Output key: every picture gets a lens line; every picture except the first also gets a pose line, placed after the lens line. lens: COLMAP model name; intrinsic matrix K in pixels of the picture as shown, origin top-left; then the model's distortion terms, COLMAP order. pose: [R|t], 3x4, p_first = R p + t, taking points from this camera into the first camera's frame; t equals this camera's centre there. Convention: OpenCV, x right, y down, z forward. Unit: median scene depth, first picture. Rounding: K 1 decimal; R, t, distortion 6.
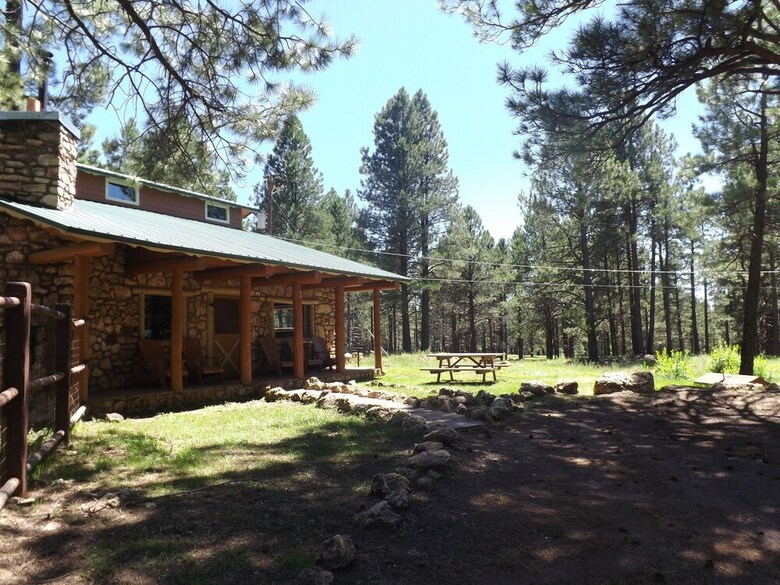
lens RADIAL K [[564.4, 0, 393.2], [0, 564.4, 309.3], [0, 0, 1]] dist [-0.059279, 0.014053]
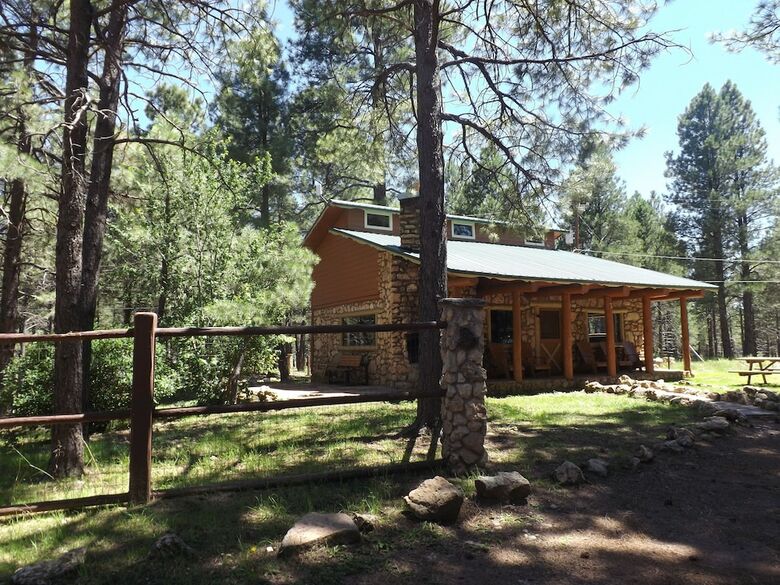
lens RADIAL K [[564.4, 0, 391.1], [0, 564.4, 290.0], [0, 0, 1]] dist [-0.059279, 0.014053]
pose [[0.862233, -0.041662, -0.504795, 0.034823], [0.019068, 0.998575, -0.049846, -0.009867], [0.506152, 0.033353, 0.861799, -0.269732]]
